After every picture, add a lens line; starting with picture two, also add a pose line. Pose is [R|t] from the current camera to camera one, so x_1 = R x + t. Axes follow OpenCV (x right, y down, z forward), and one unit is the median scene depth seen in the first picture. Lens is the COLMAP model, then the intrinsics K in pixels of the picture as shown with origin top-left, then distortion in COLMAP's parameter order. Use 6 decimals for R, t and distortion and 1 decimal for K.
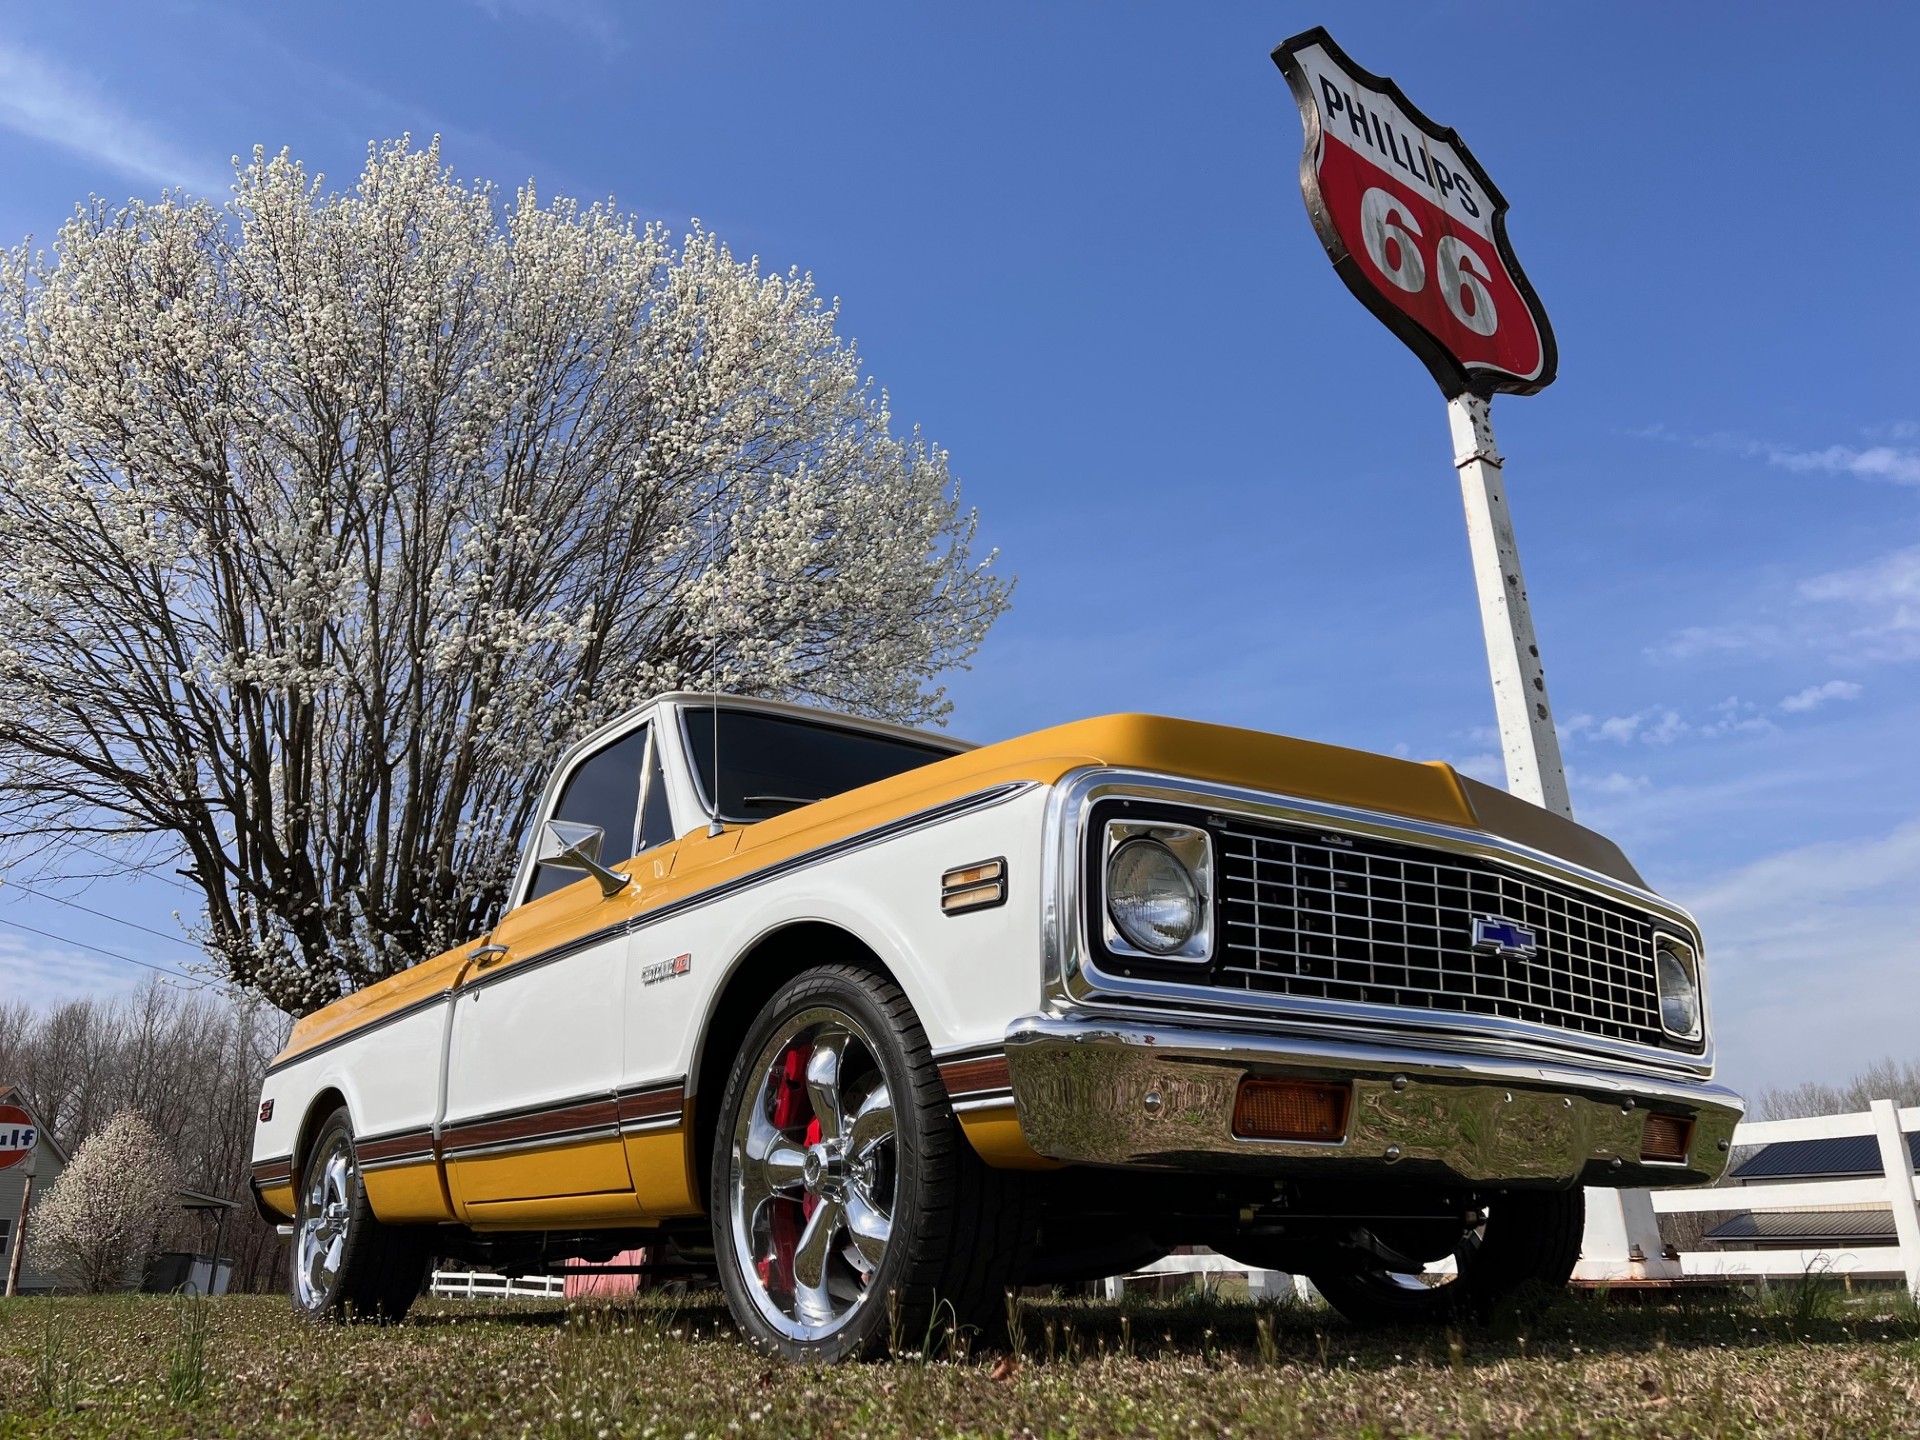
lens RADIAL K [[1428.1, 0, 942.0], [0, 1428.1, 728.9], [0, 0, 1]] dist [0.041913, -0.043291]
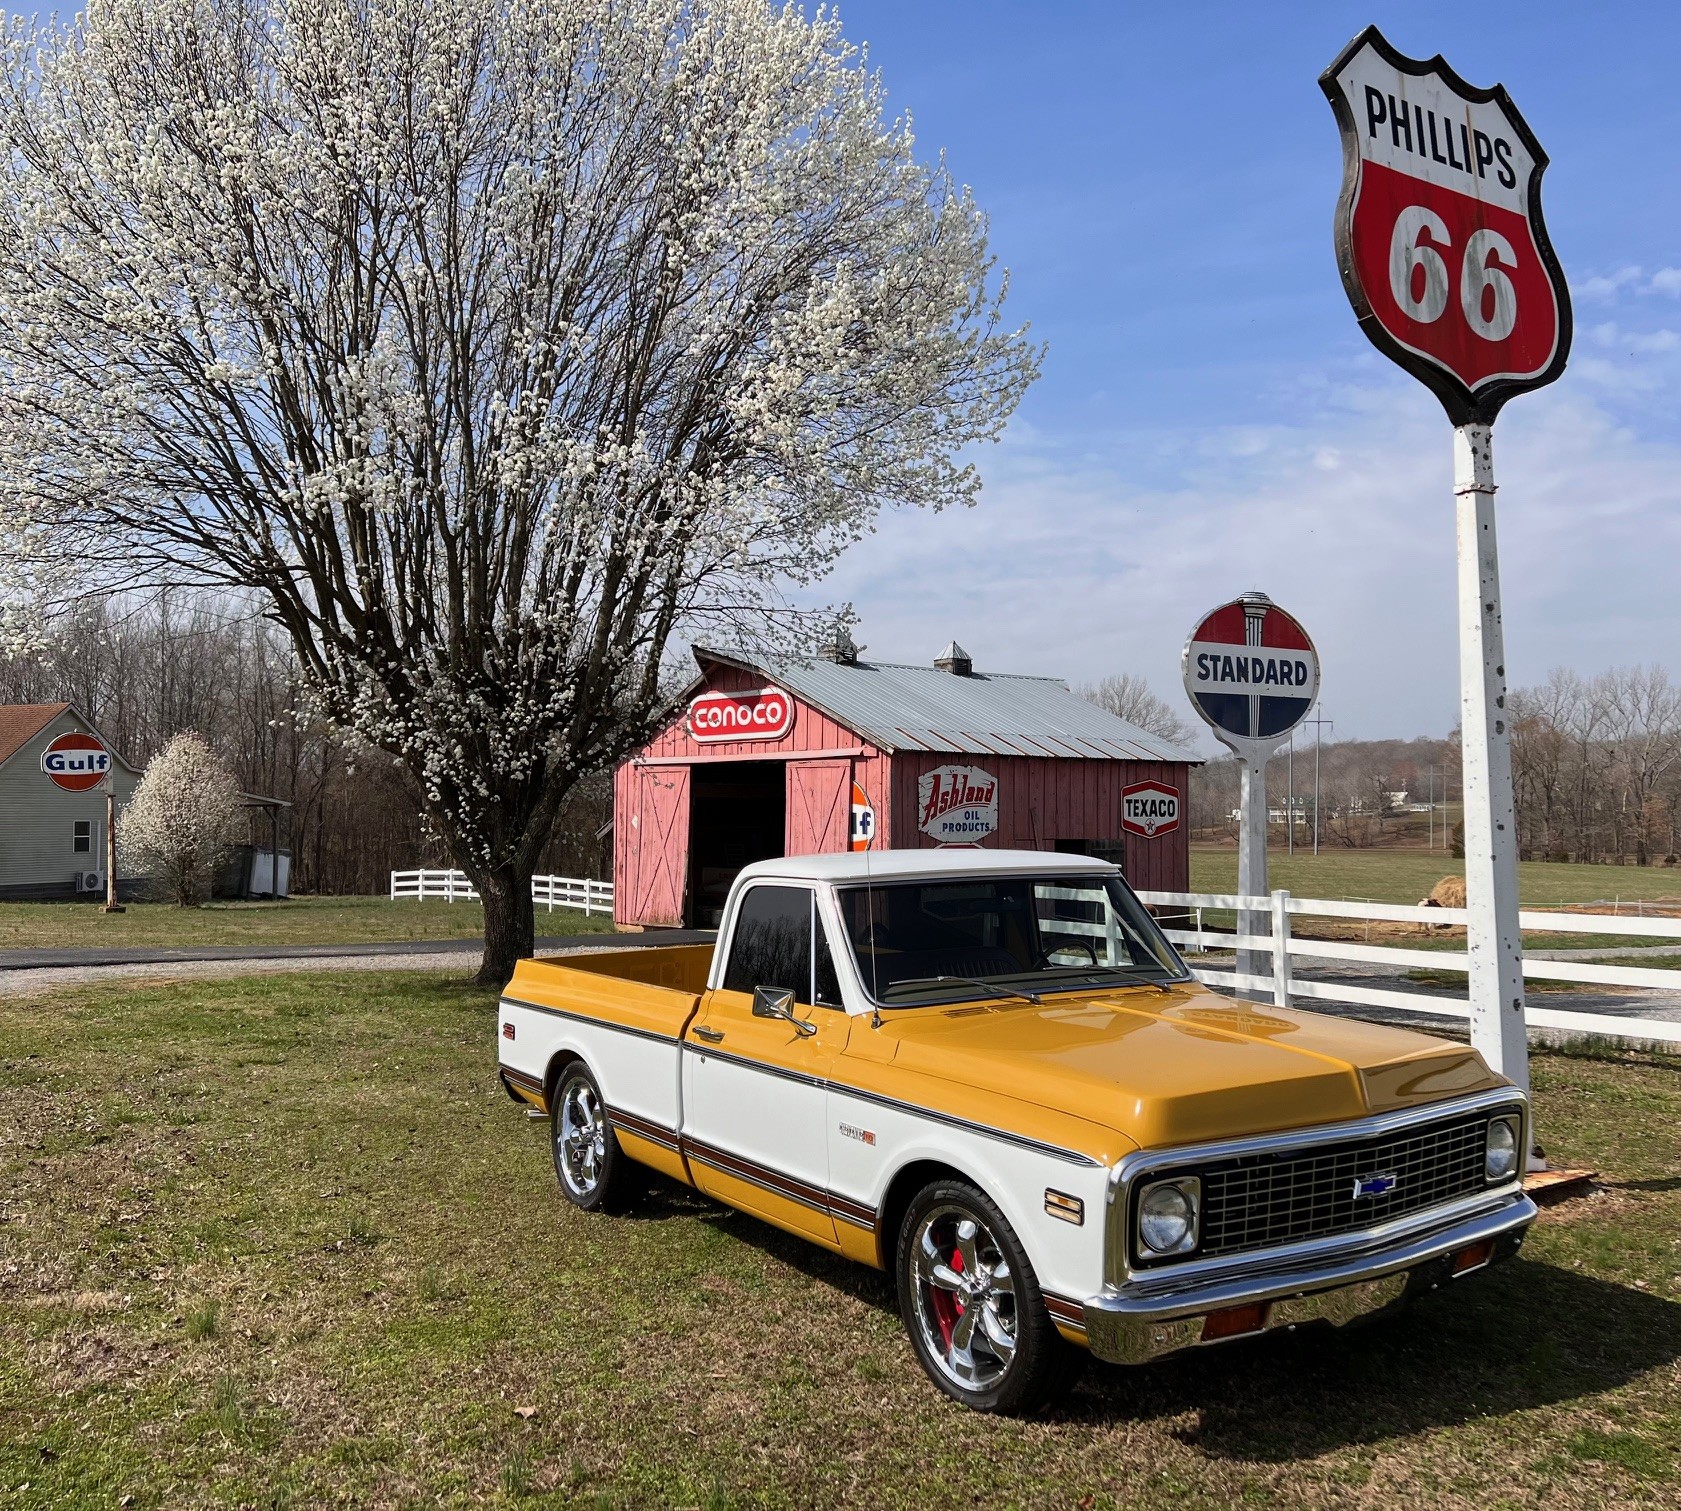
lens RADIAL K [[1528.3, 0, 840.4], [0, 1528.3, 748.6], [0, 0, 1]] dist [0.004582, 0.017062]
pose [[0.997964, -0.000561, -0.063774, -0.046066], [0.020716, 0.948588, 0.315836, -0.356364], [0.060318, -0.316514, 0.946668, -0.221993]]
